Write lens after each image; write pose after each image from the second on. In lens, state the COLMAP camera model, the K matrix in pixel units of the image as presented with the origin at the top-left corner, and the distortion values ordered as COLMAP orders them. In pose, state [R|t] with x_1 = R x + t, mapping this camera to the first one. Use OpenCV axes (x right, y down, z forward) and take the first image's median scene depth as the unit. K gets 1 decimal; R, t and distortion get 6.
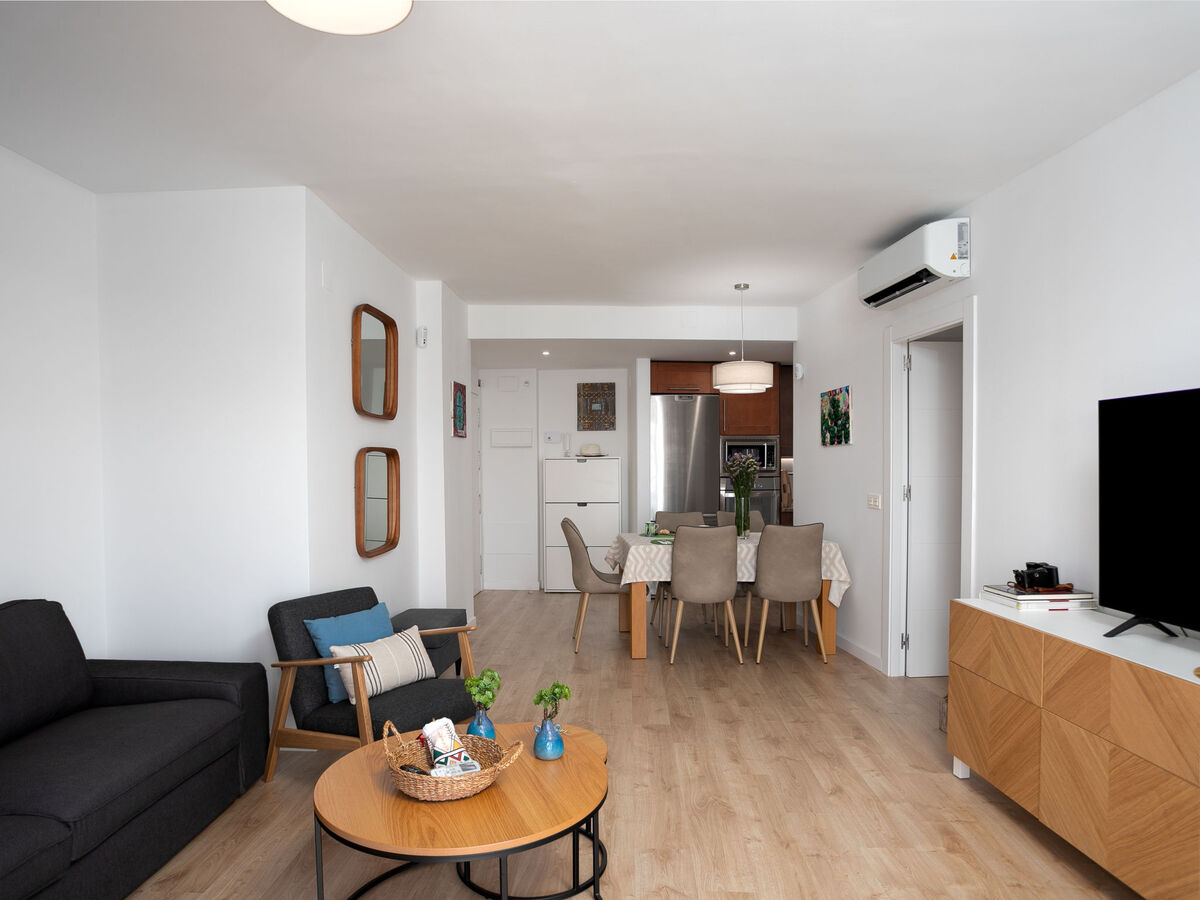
lens RADIAL K [[757.4, 0, 601.8], [0, 757.4, 431.3], [0, 0, 1]] dist [-0.024287, 0.001832]
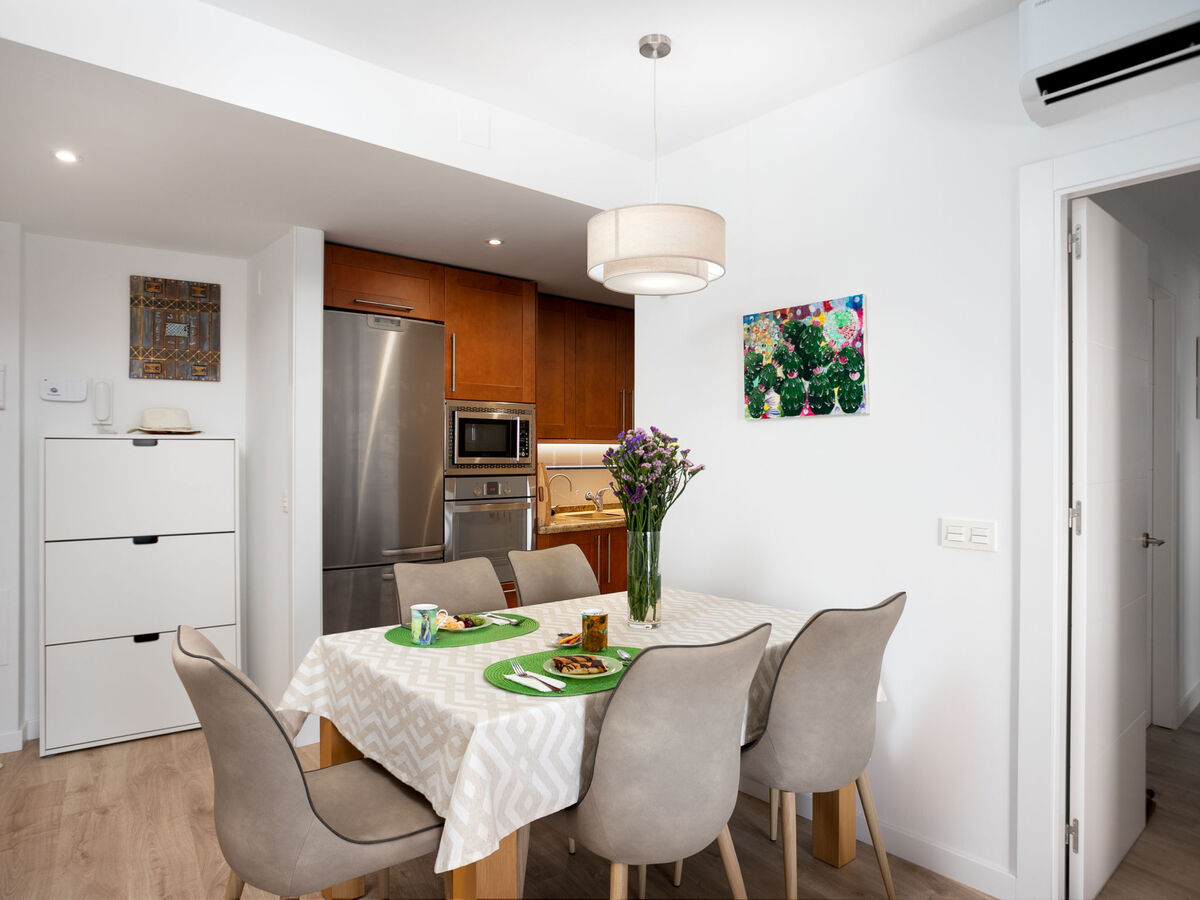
lens RADIAL K [[757.4, 0, 601.8], [0, 757.4, 431.3], [0, 0, 1]] dist [-0.024287, 0.001832]
pose [[0.815717, 0.021624, 0.578047, -0.064808], [-0.030939, 0.999502, 0.006269, 0.021442], [-0.577624, -0.022998, 0.815979, 0.493229]]
